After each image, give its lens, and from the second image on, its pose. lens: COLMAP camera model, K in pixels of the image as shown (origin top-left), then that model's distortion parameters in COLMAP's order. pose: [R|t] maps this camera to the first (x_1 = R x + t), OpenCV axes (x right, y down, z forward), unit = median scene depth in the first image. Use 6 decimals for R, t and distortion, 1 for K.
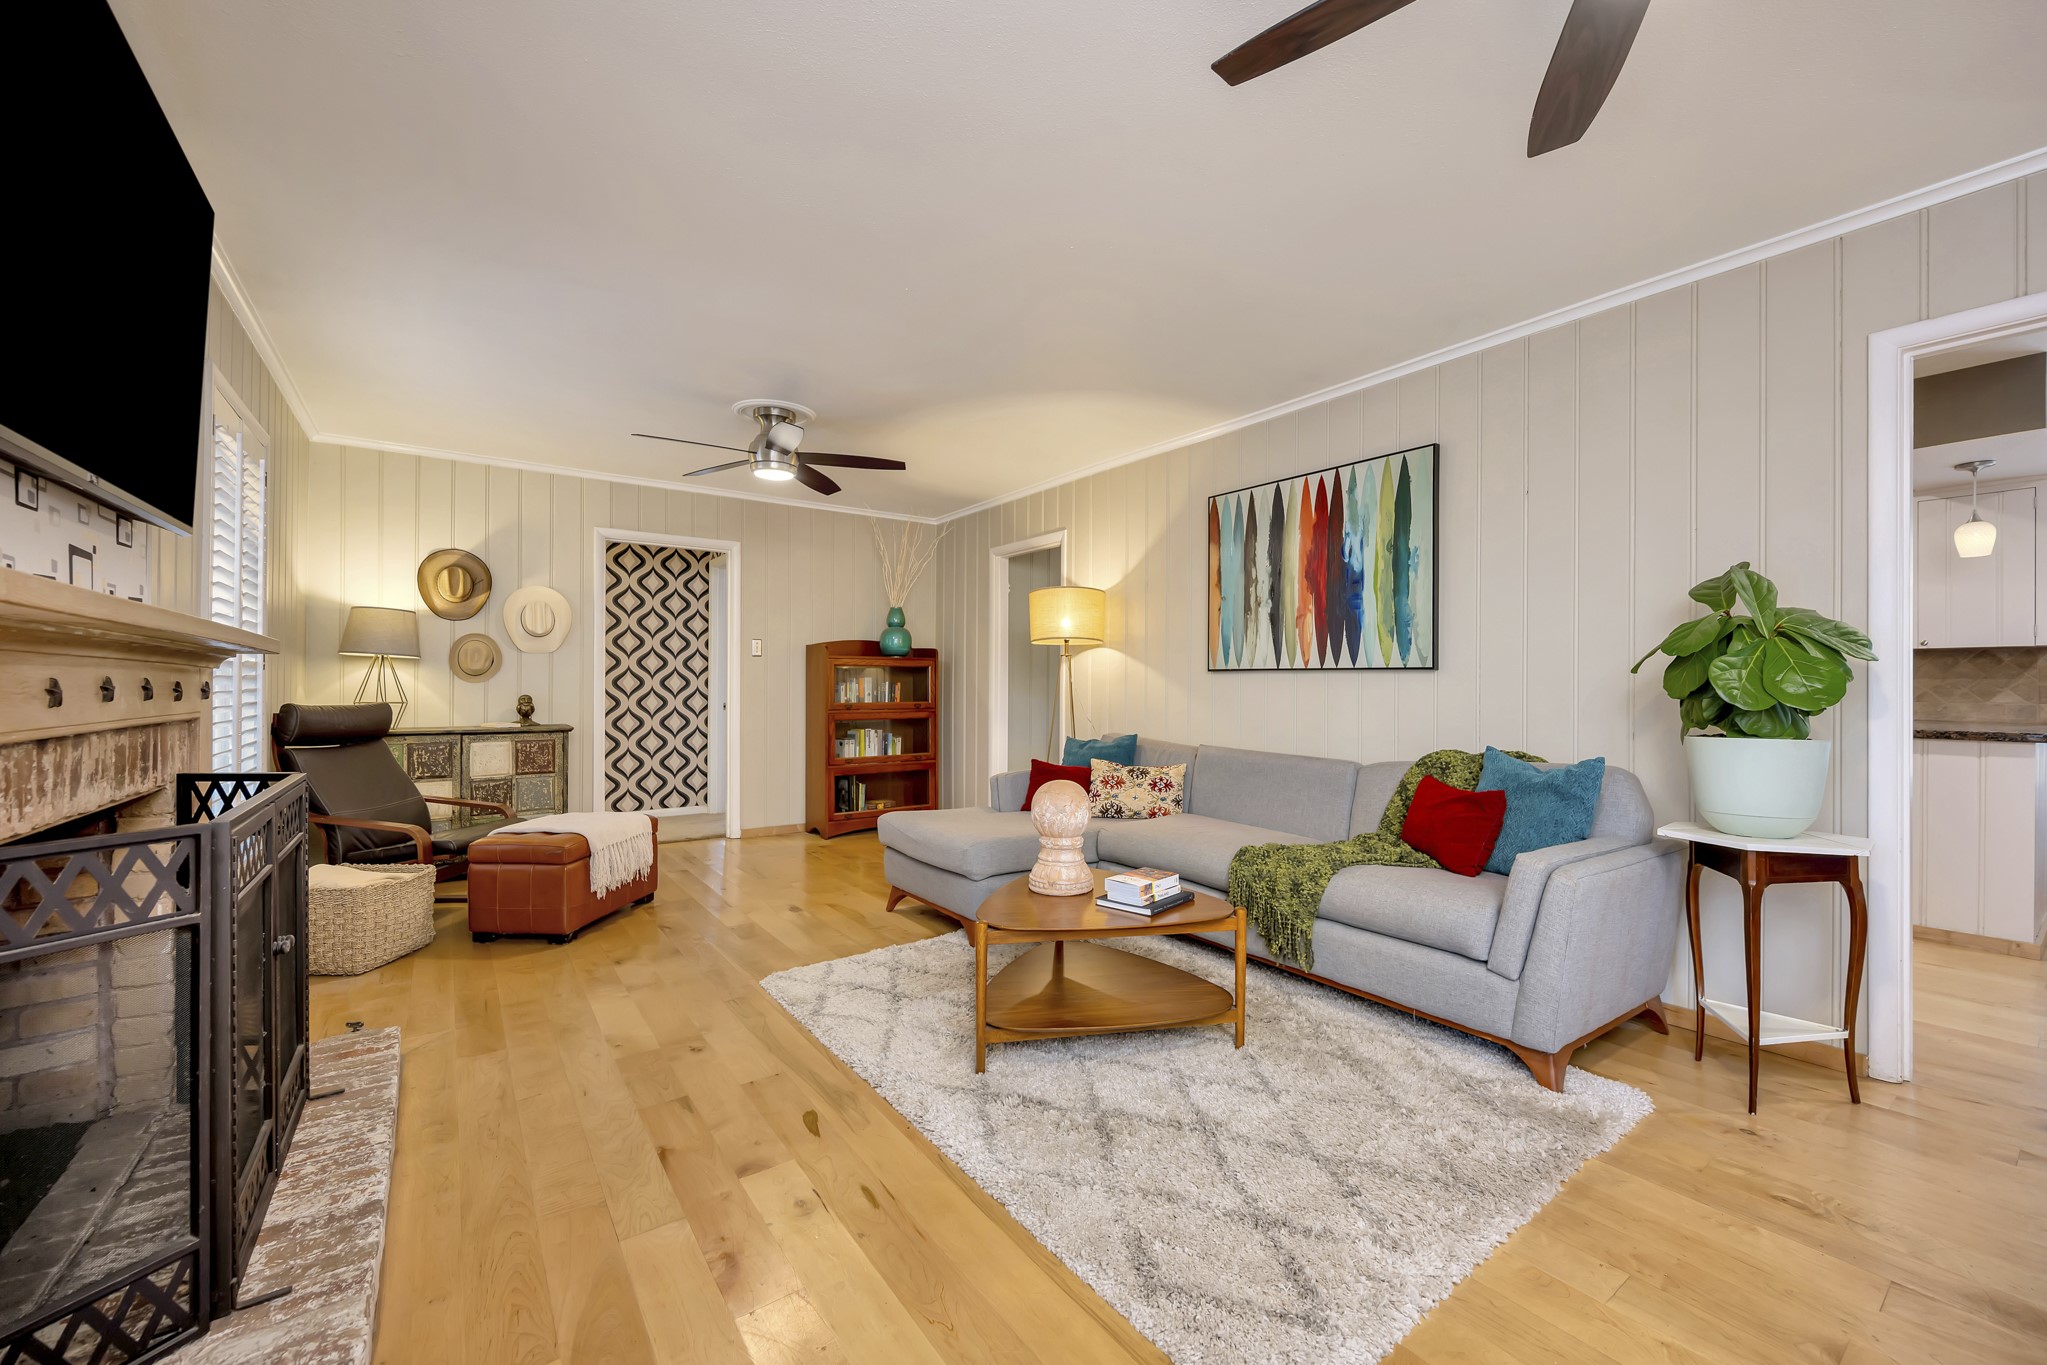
lens RADIAL K [[833.7, 0, 1013.0], [0, 833.7, 679.1], [0, 0, 1]] dist [-0.001826, -0.000566]
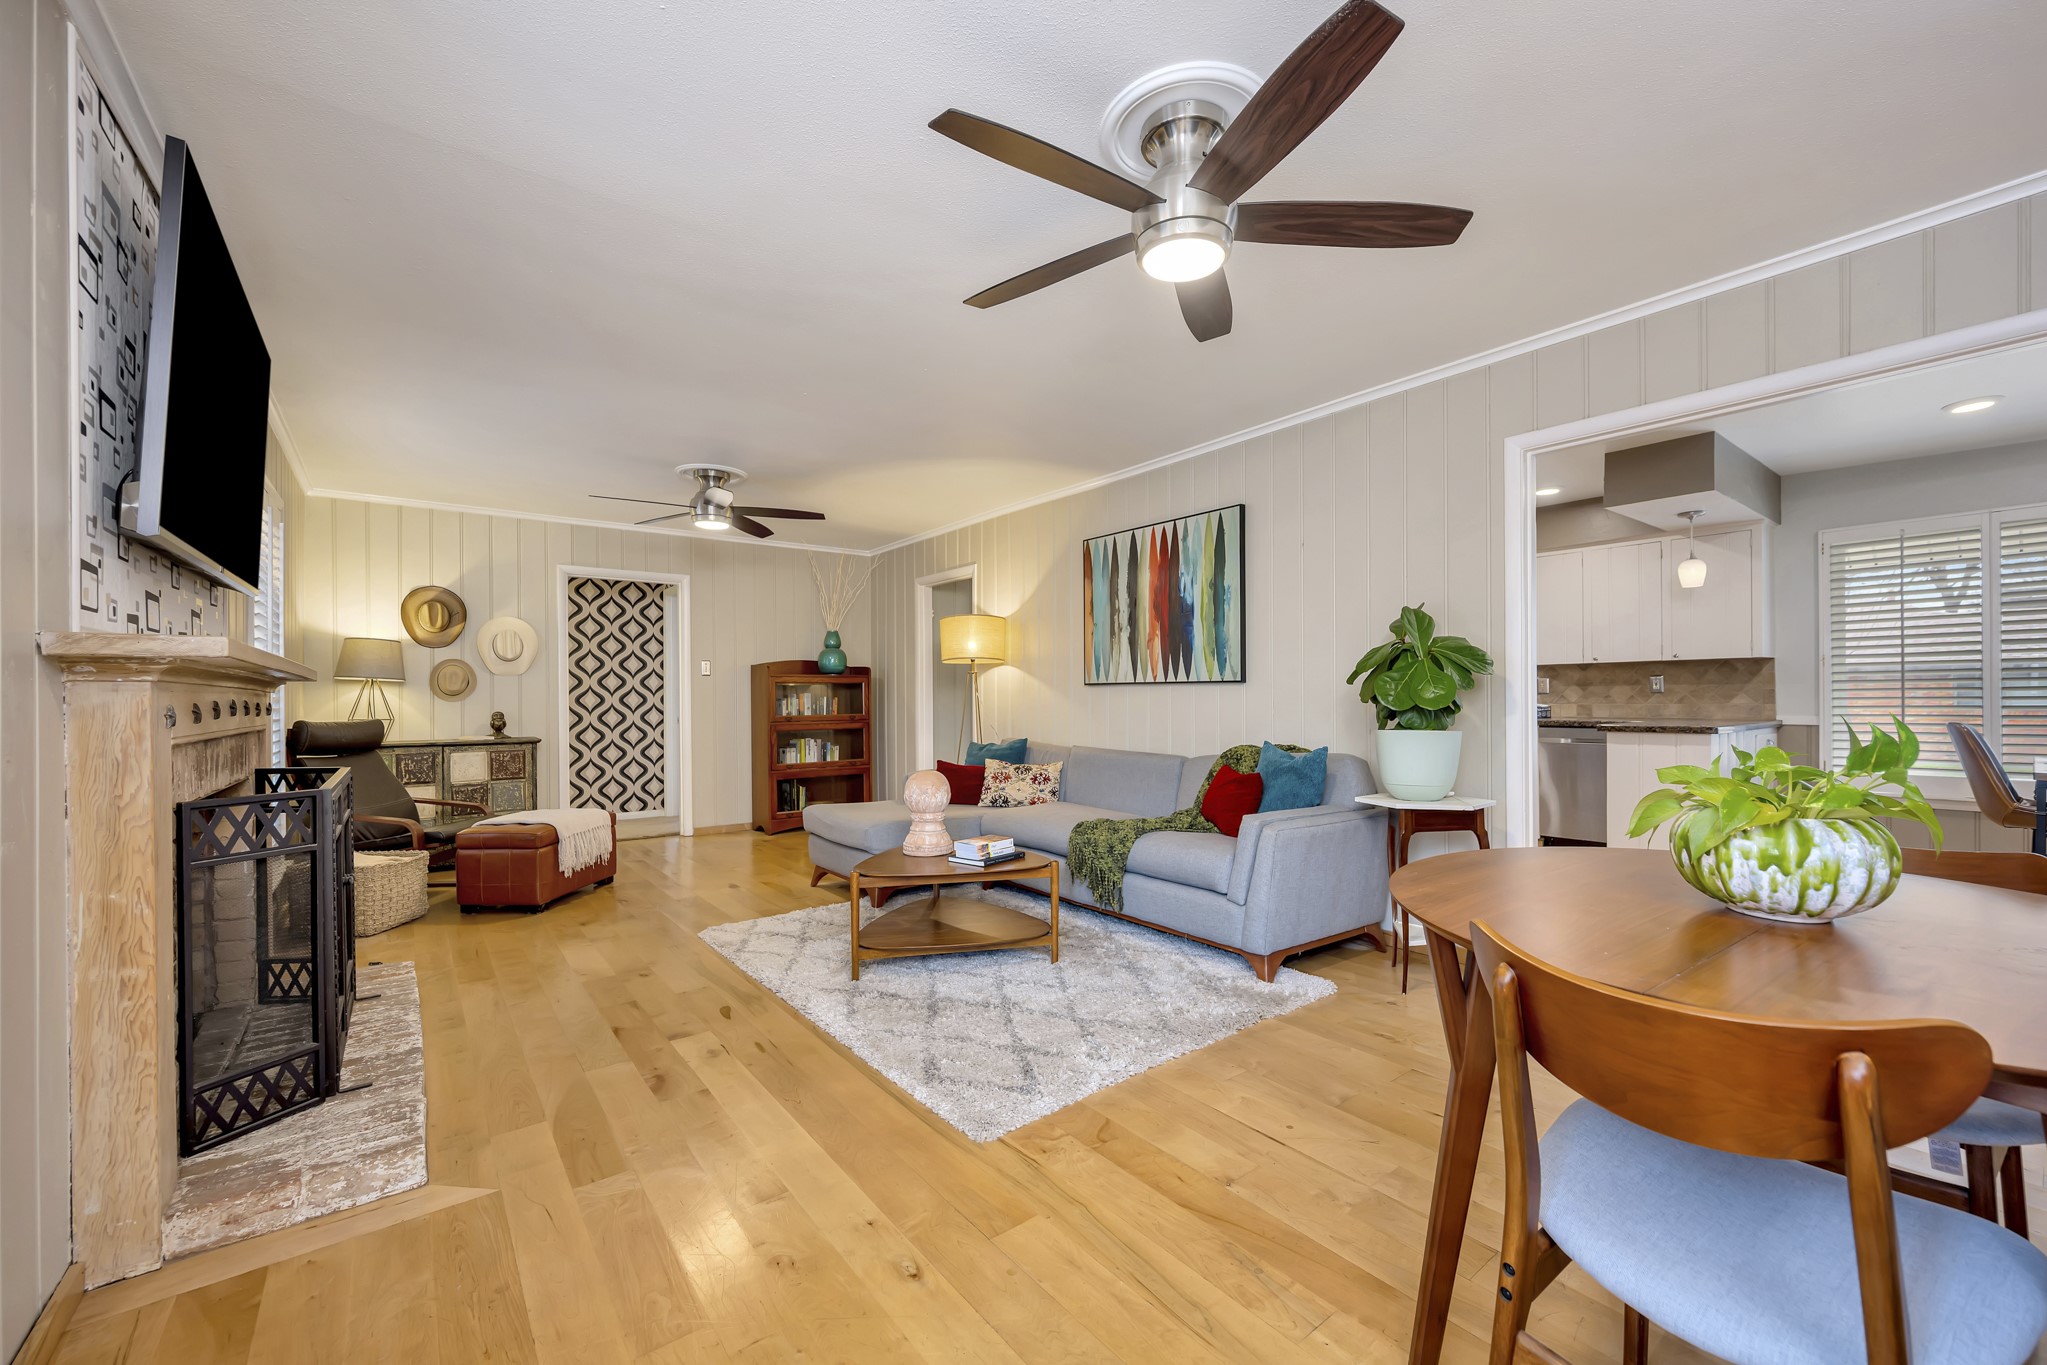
lens RADIAL K [[833.7, 0, 1035.4], [0, 833.7, 694.4], [0, 0, 1]] dist [-0.001826, -0.000566]
pose [[0.998349, -0.011221, 0.056326, 0.138982], [0.011068, 0.999934, 0.003025, -0.000401], [-0.056356, -0.002397, 0.998408, -0.289240]]
